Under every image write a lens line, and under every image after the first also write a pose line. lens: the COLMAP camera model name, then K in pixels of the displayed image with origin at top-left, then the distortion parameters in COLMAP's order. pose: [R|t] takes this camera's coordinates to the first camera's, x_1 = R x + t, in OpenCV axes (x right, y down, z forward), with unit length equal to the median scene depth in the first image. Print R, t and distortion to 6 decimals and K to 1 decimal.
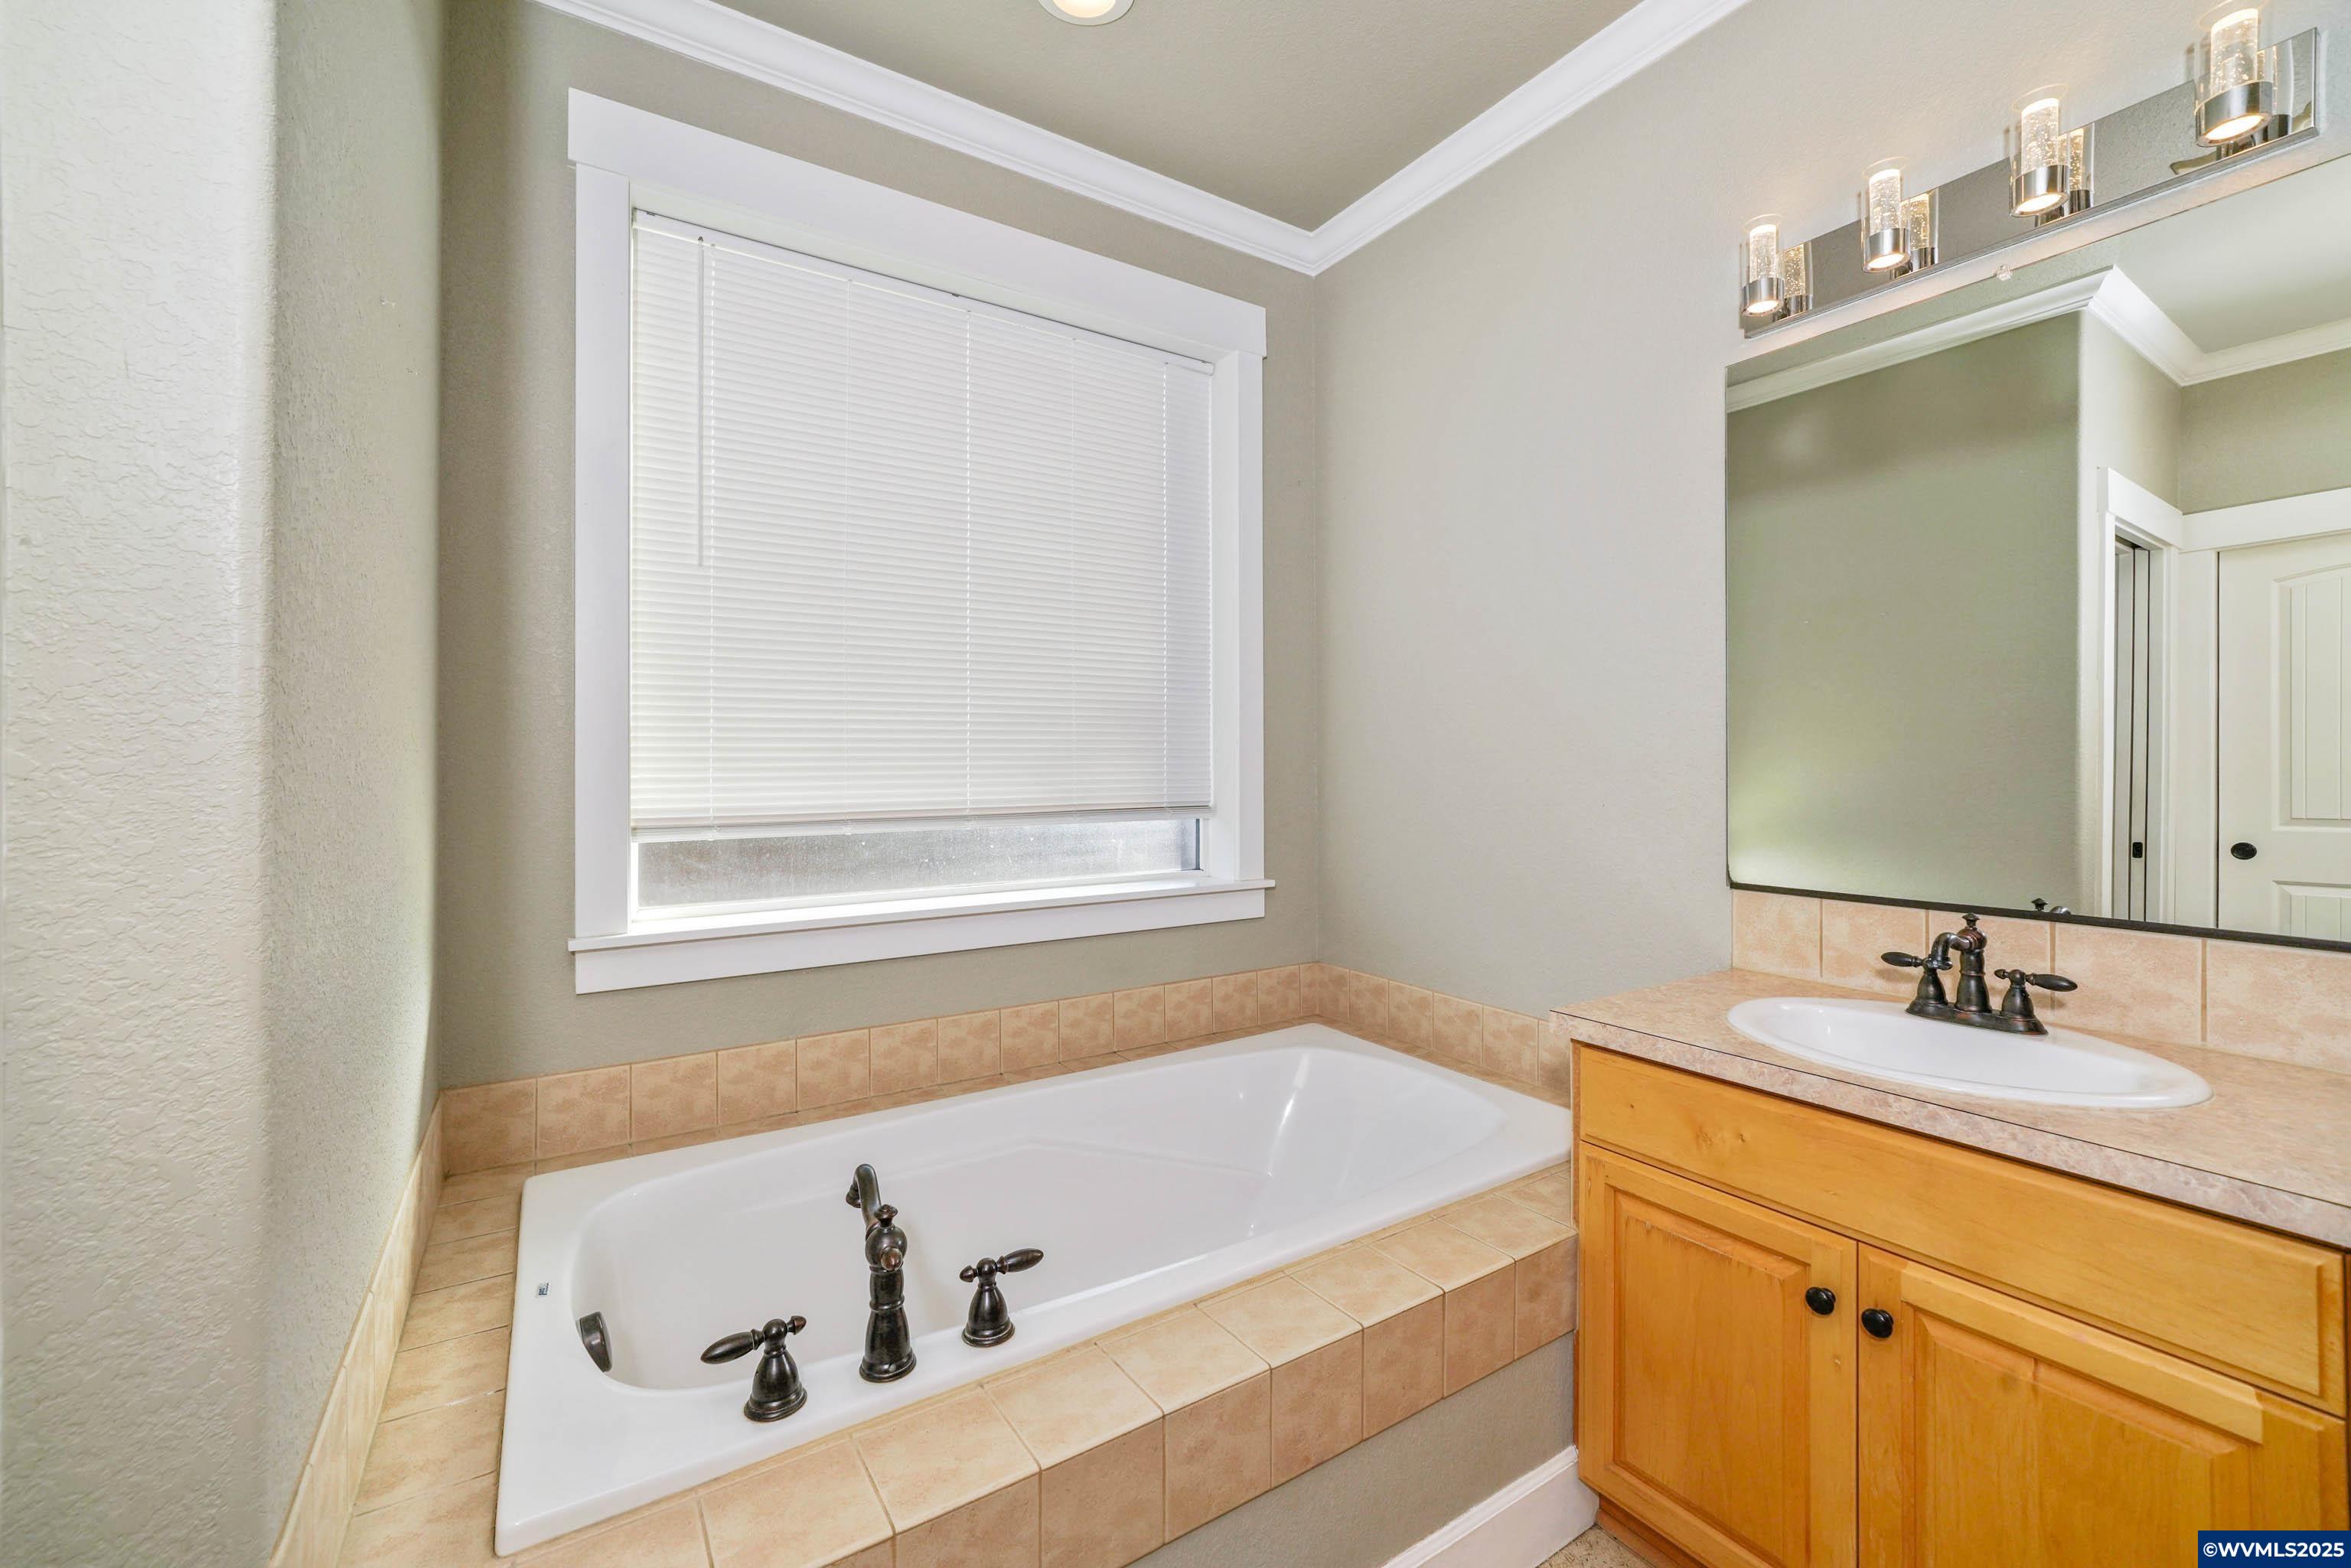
lens RADIAL K [[951.6, 0, 1172.2], [0, 951.6, 767.6], [0, 0, 1]] dist [0.000336, -0.000055]
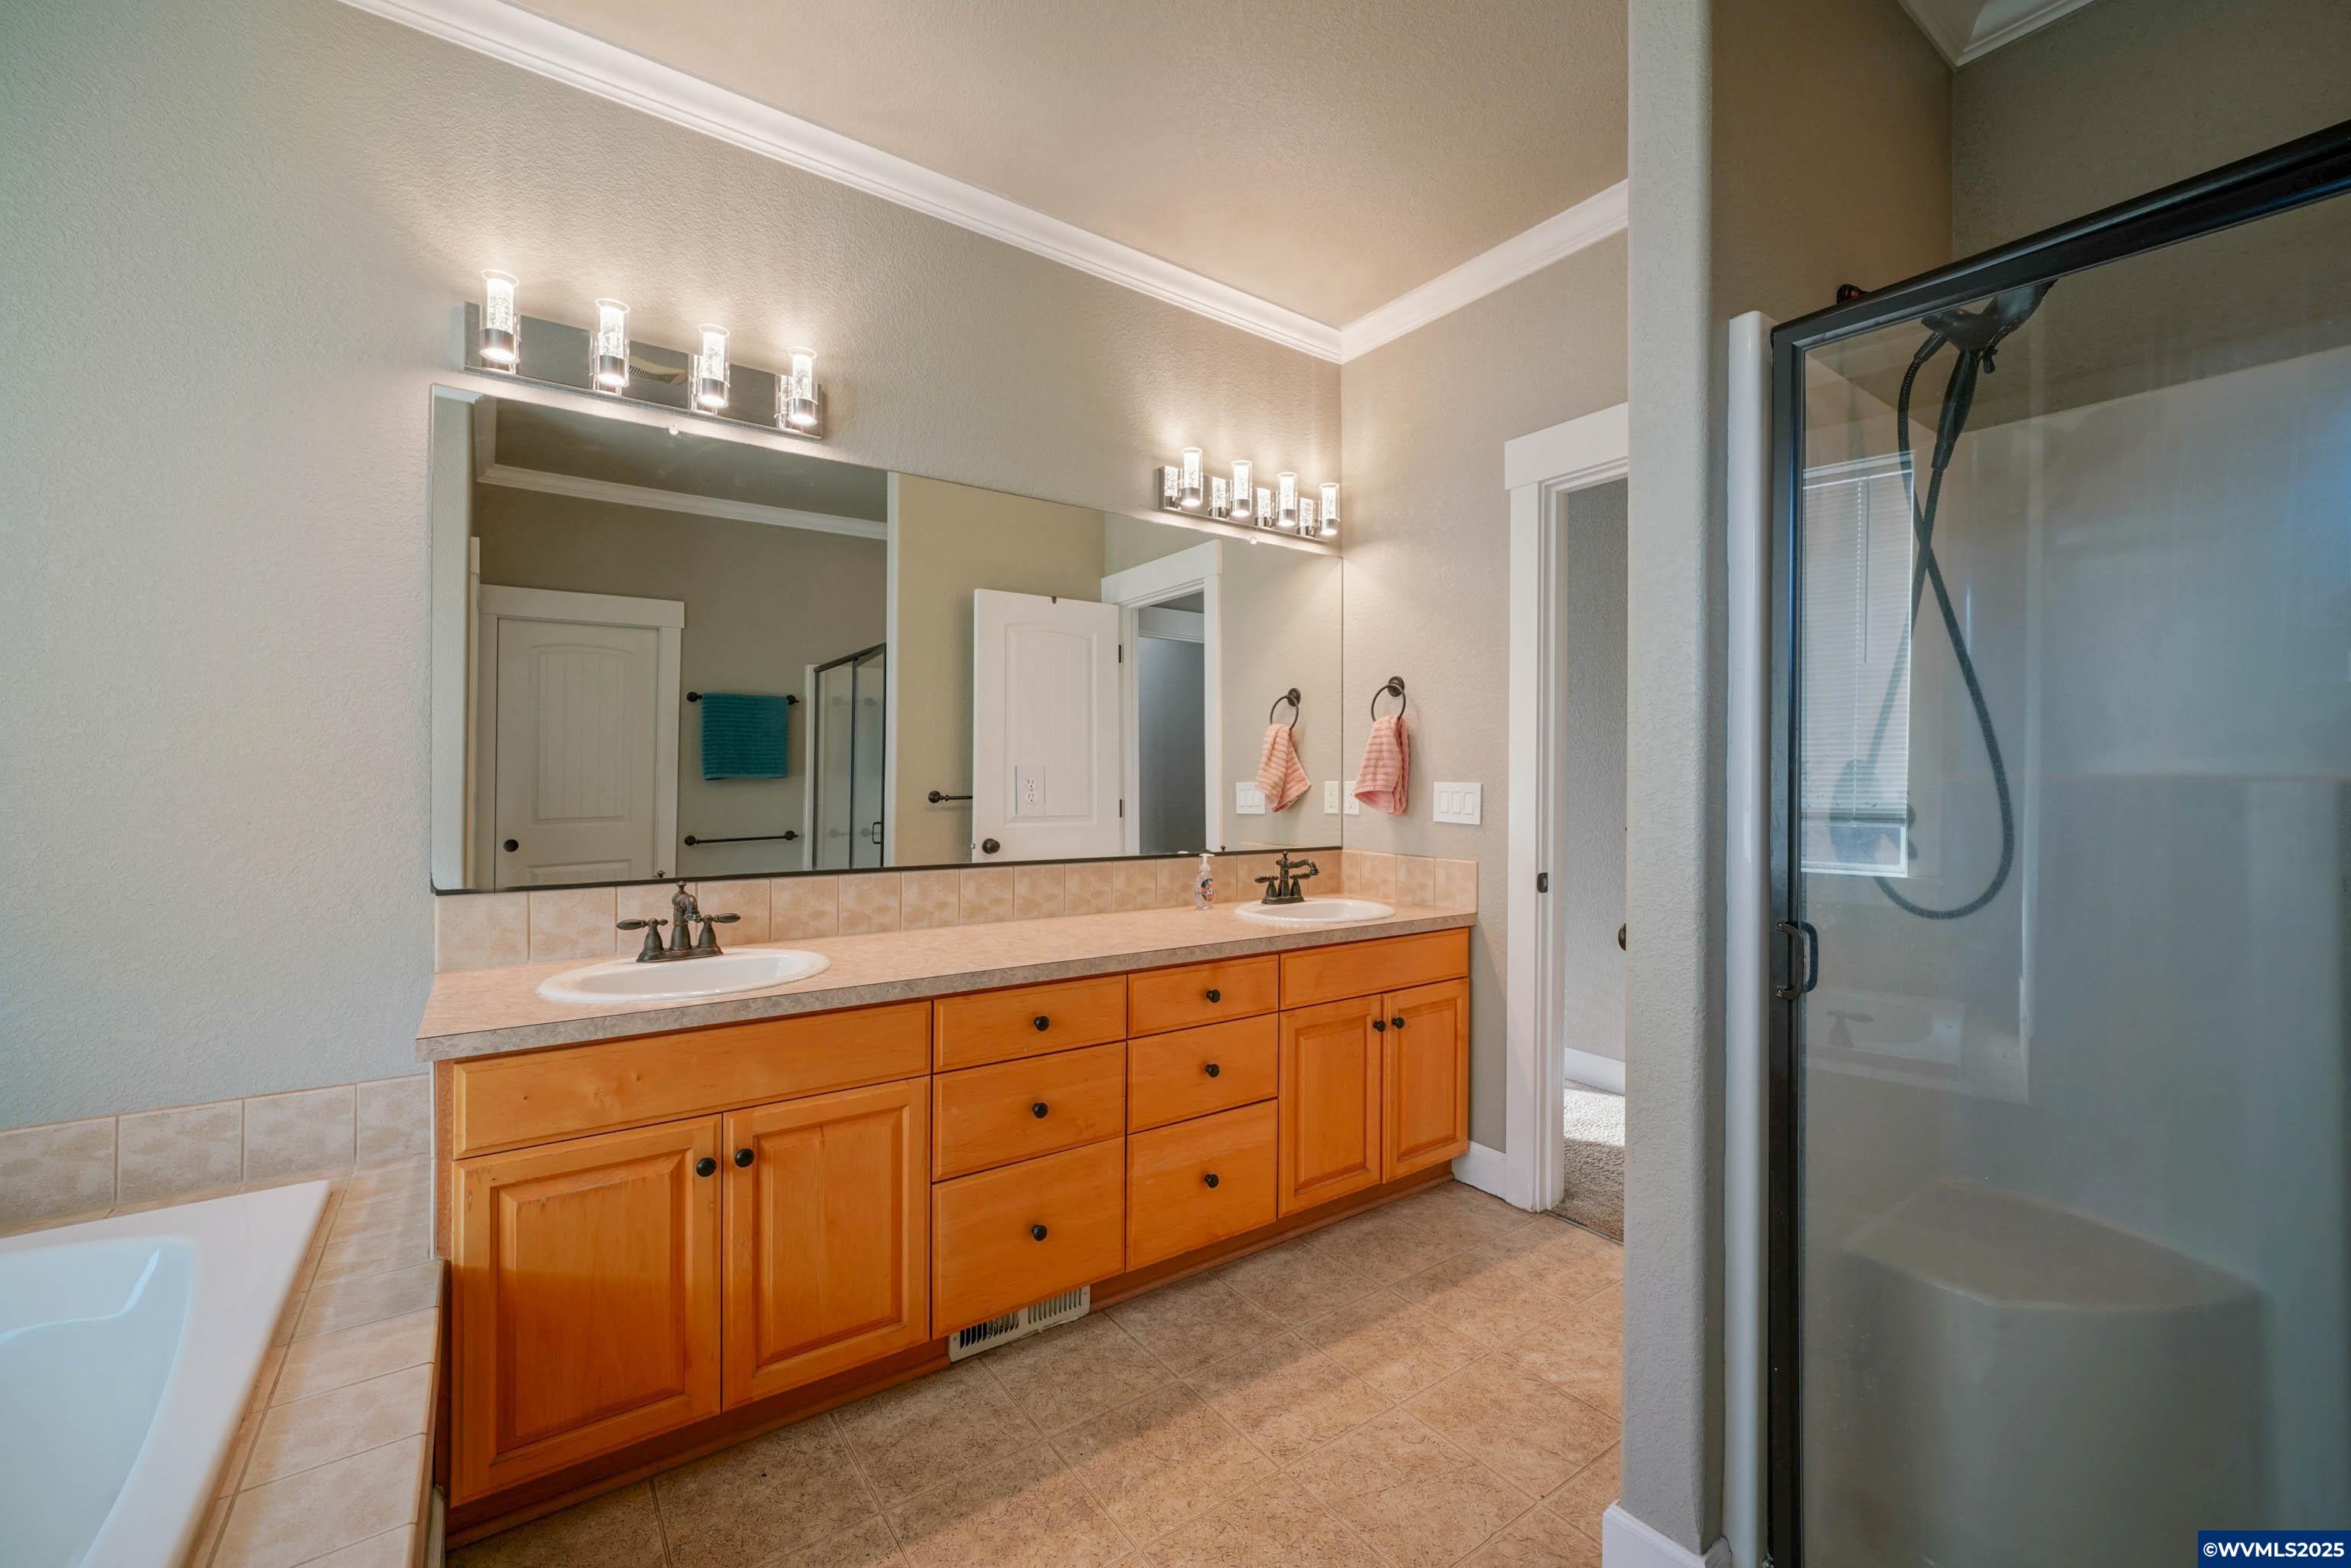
lens RADIAL K [[951.6, 0, 1170.6], [0, 951.6, 785.9], [0, 0, 1]] dist [0.000336, -0.000055]
pose [[-0.044635, -0.000494, 0.999003, -0.601754], [-0.000306, 1.000000, 0.000481, 0.010321], [-0.999003, -0.000284, -0.044635, 0.333548]]
